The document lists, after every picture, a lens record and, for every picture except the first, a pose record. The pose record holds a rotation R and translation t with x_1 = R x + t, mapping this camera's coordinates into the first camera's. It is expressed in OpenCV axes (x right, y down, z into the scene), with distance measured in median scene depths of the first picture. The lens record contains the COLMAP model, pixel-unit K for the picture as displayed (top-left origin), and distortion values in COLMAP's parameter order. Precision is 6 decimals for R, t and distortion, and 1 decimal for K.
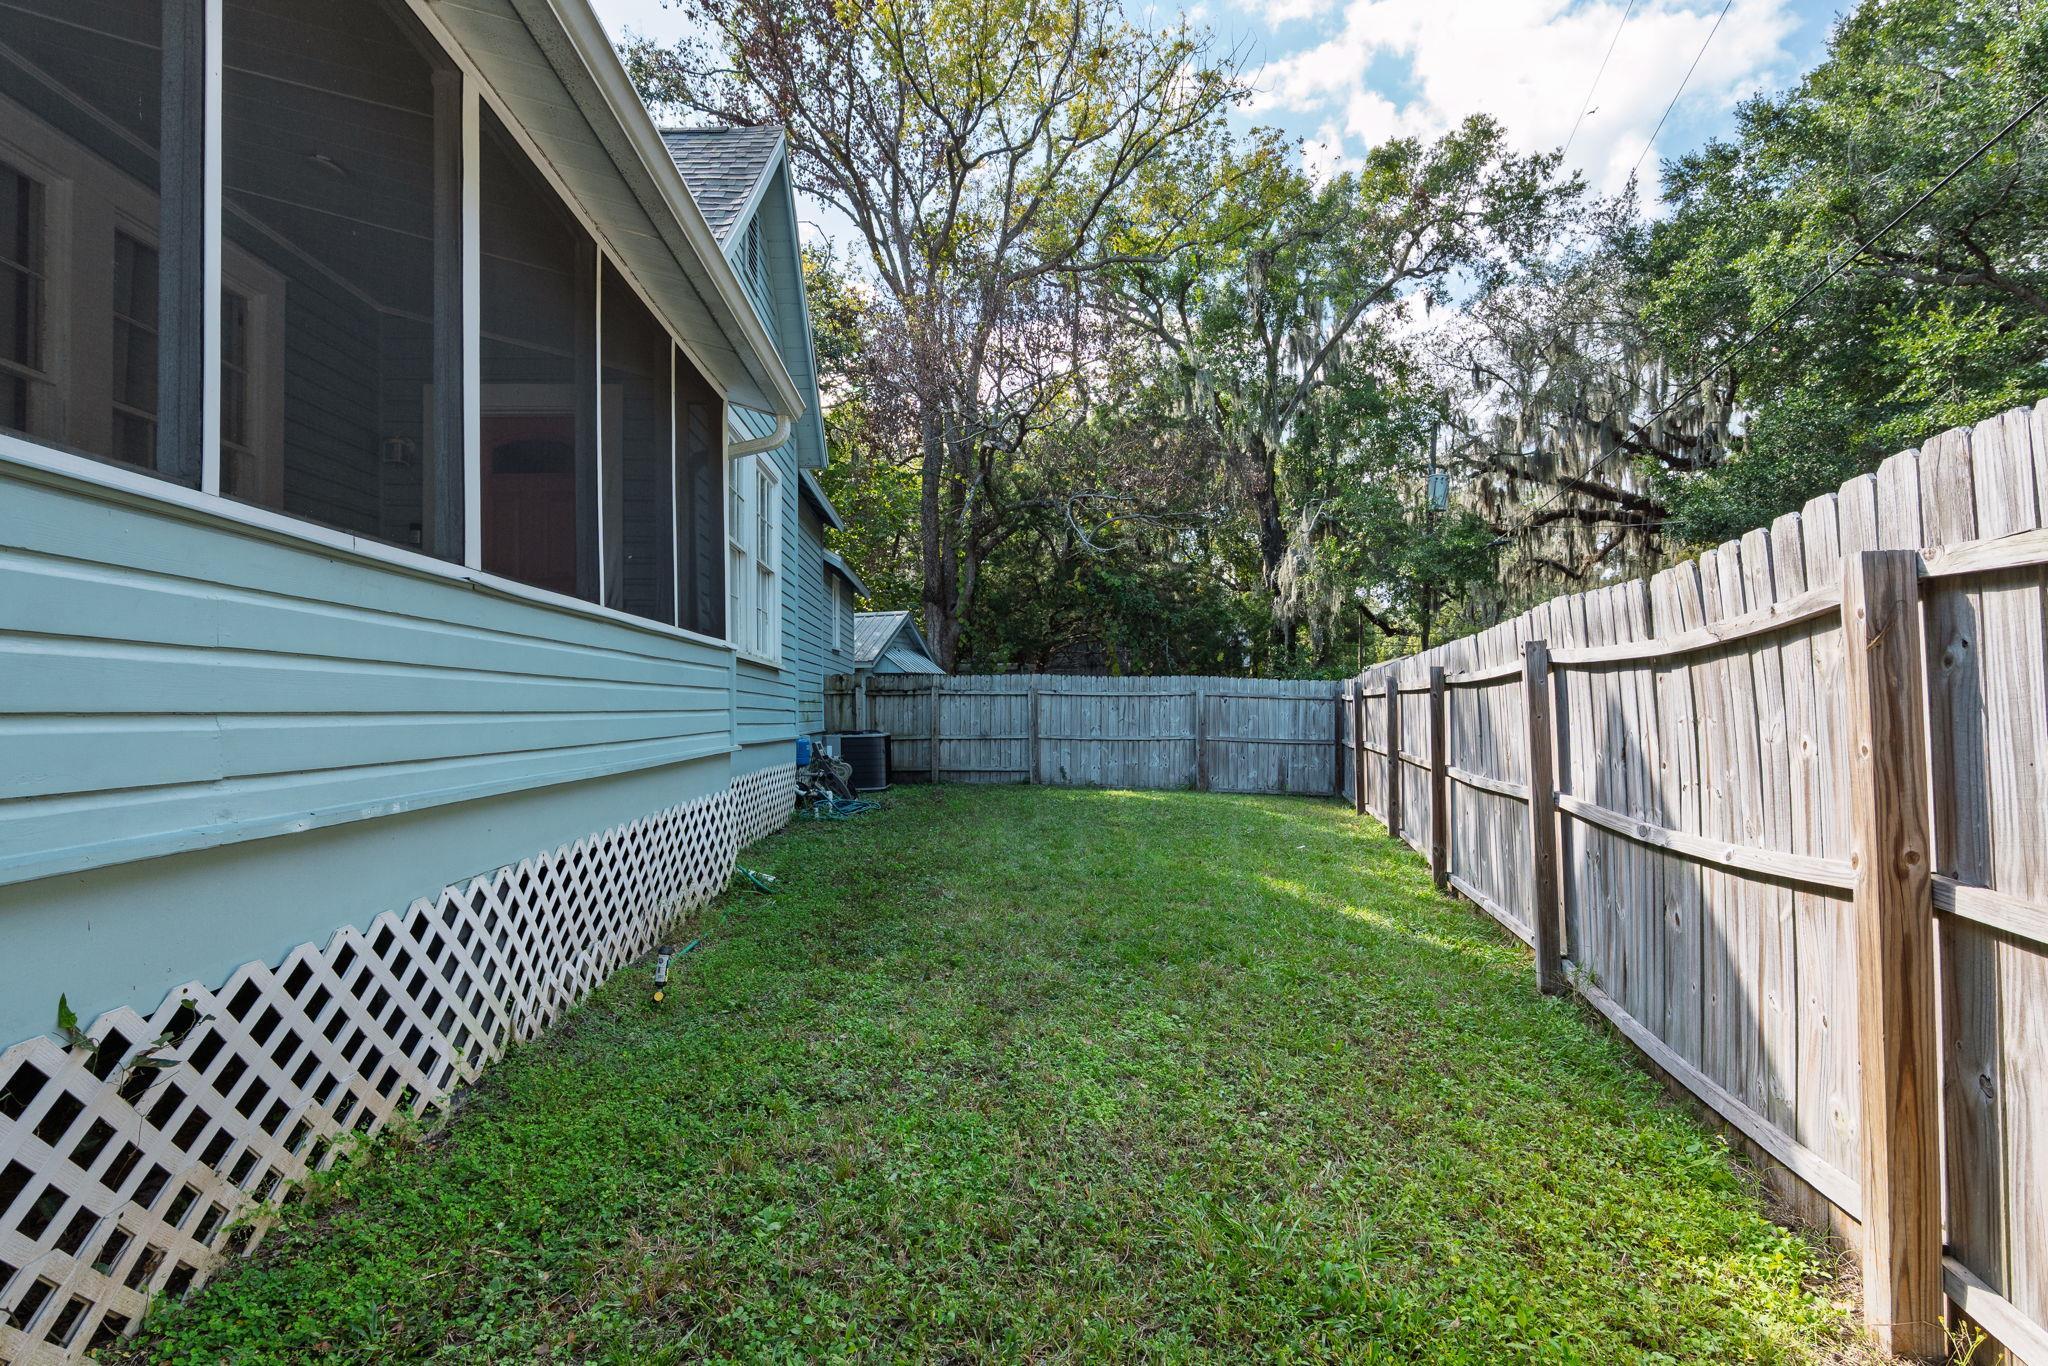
lens RADIAL K [[963.9, 0, 1045.2], [0, 963.9, 683.8], [0, 0, 1]] dist [-0.020373, 0.003836]
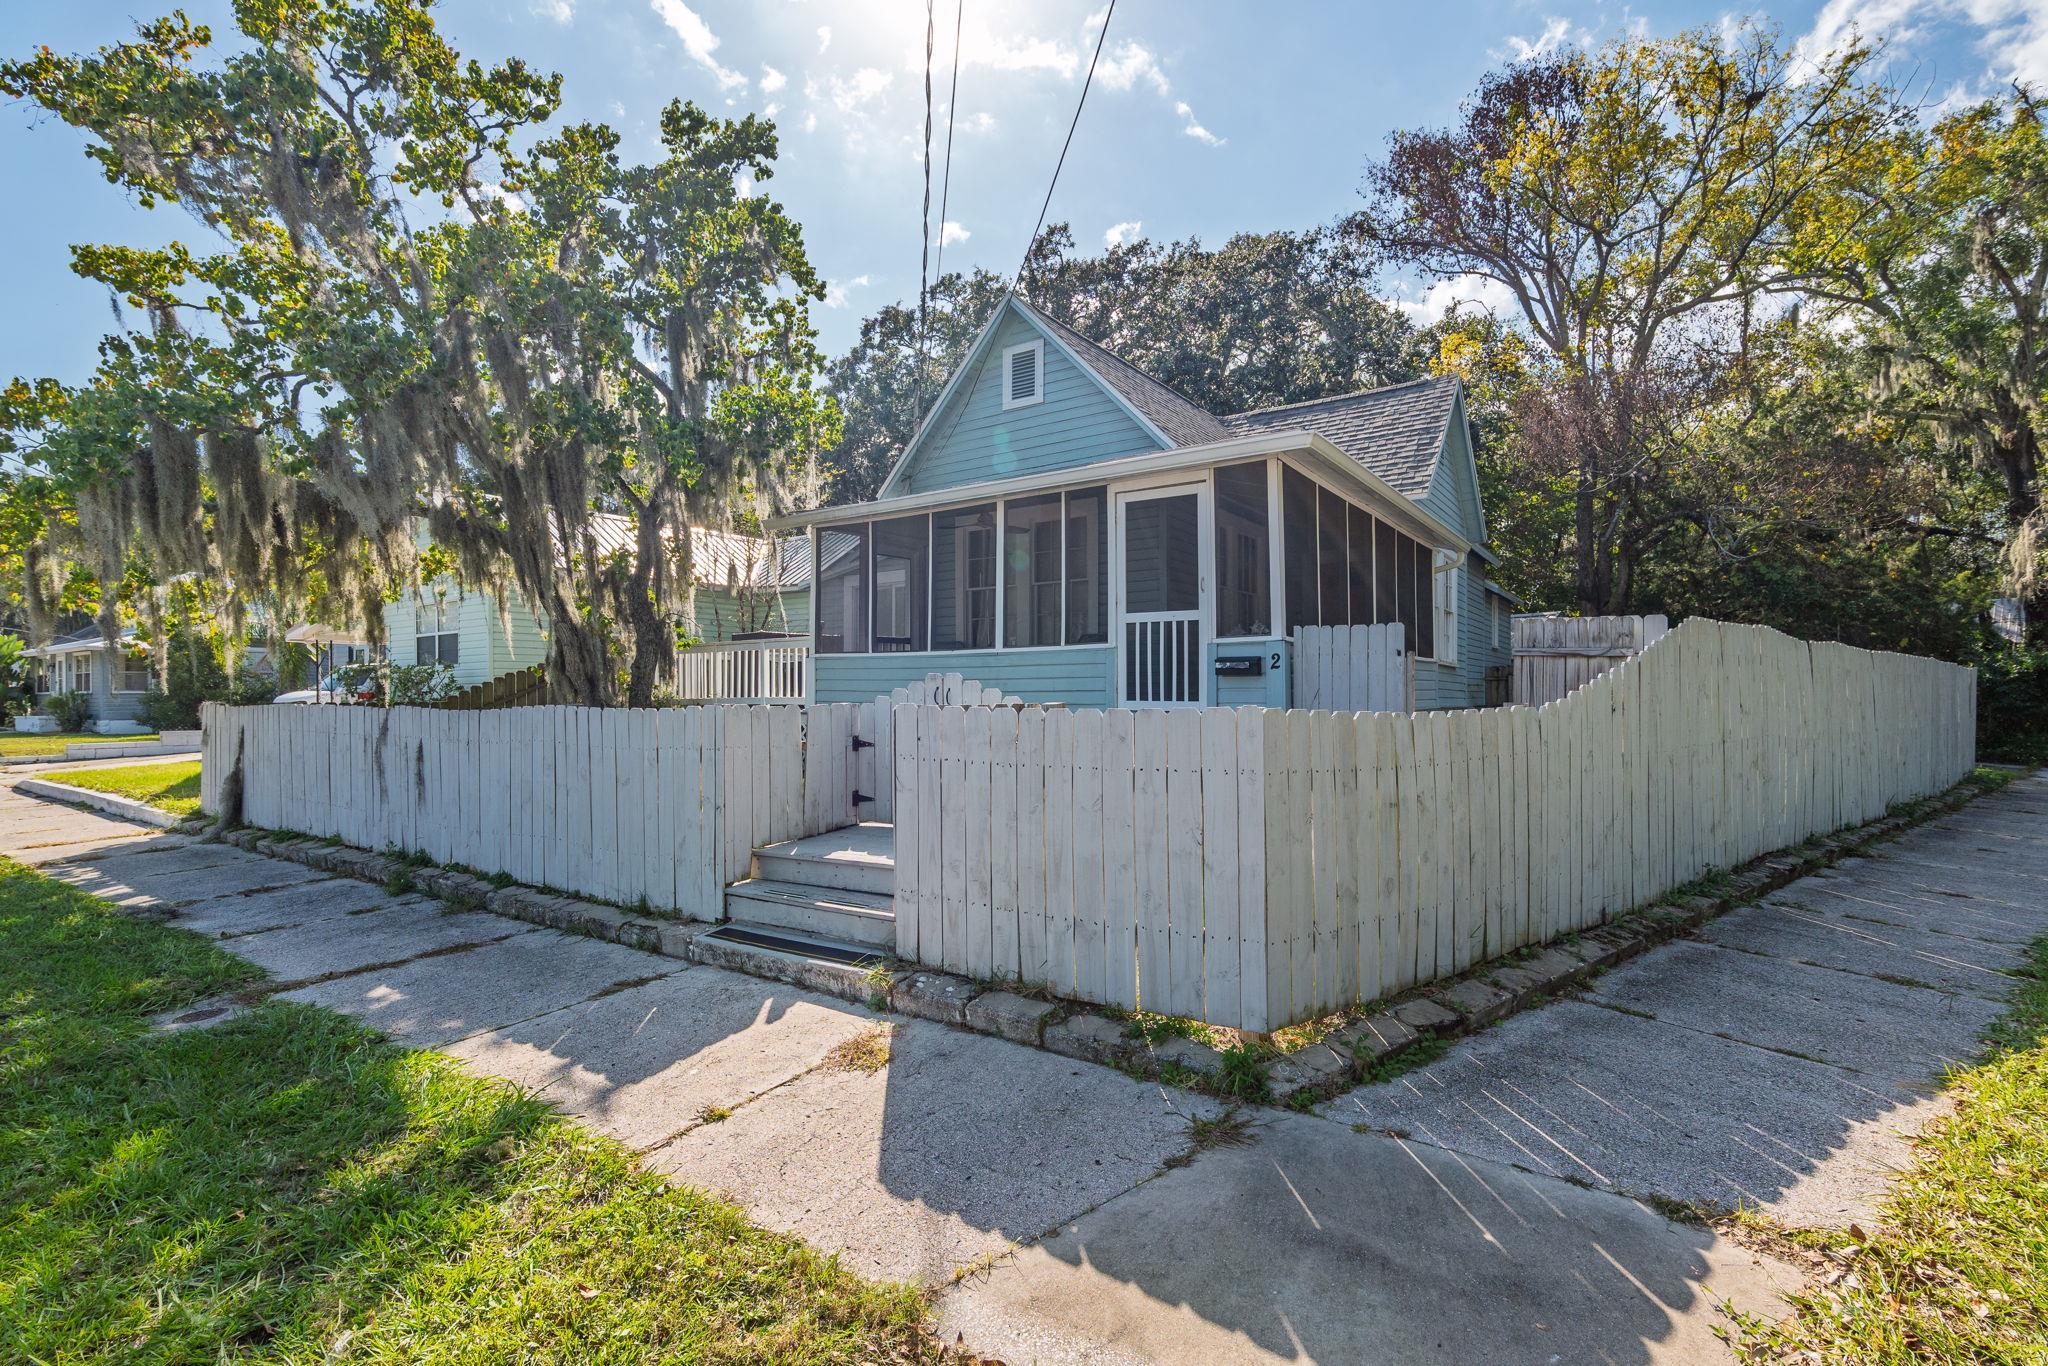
lens RADIAL K [[963.9, 0, 1019.2], [0, 963.9, 688.9], [0, 0, 1]] dist [-0.020373, 0.003836]
pose [[0.774719, 0.005176, -0.632284, 0.078371], [0.010180, 0.999735, 0.020658, -0.007516], [0.632223, -0.022441, 0.774461, -0.316635]]
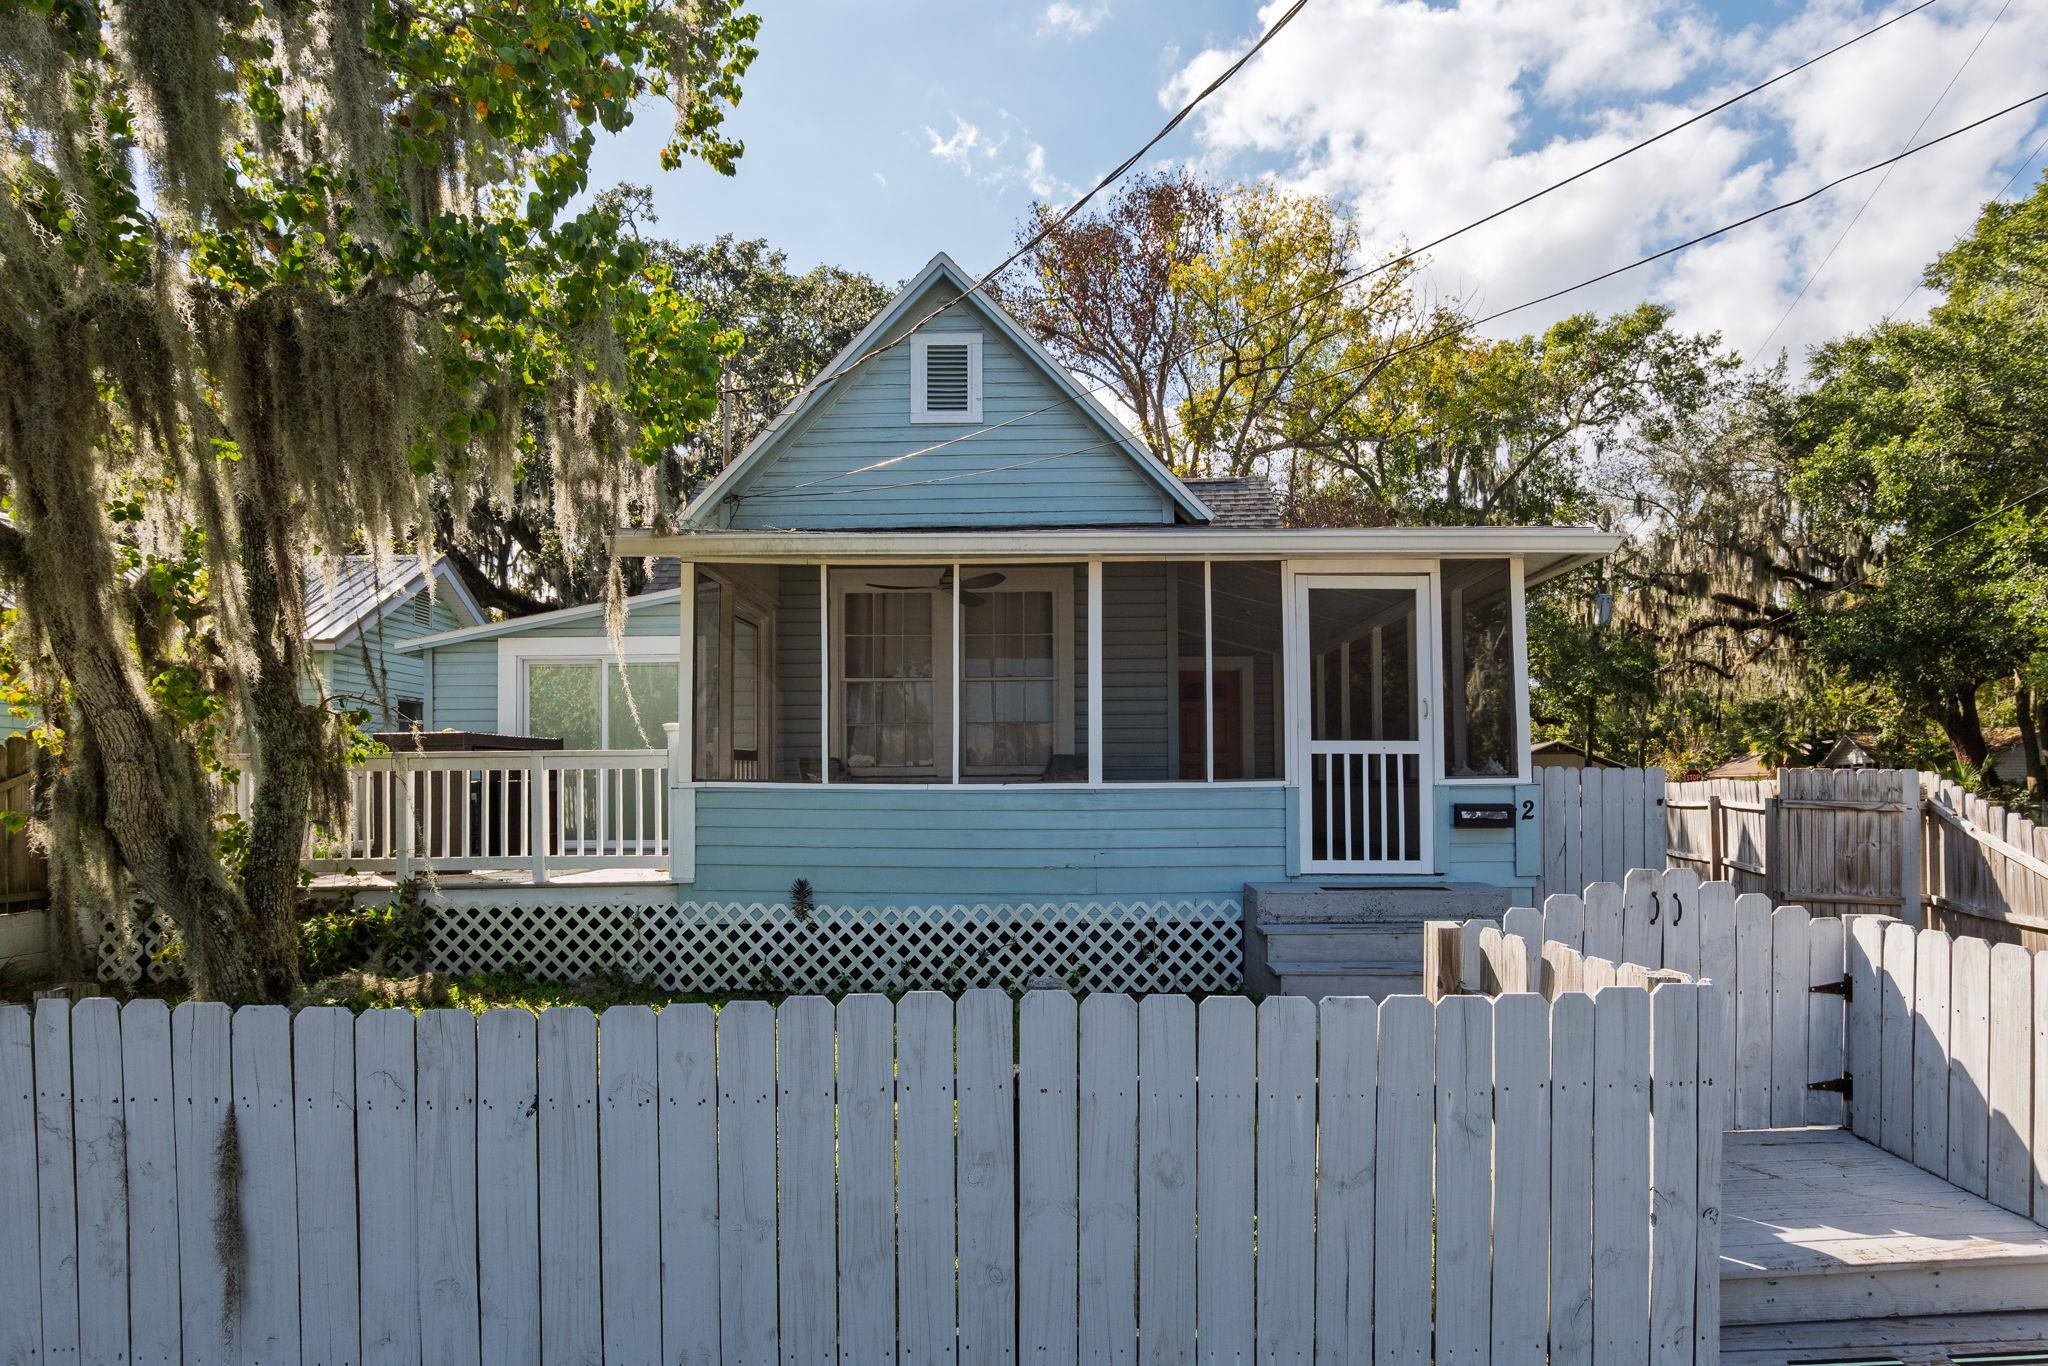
lens RADIAL K [[1043.2, 0, 1058.4], [0, 1043.2, 773.2], [0, 0, 1]] dist [-0.019591, 0.001889]
pose [[0.997790, 0.005662, -0.066200, -0.169515], [-0.004709, 0.999883, 0.014536, -0.022797], [0.066275, -0.014192, 0.997700, -0.300982]]
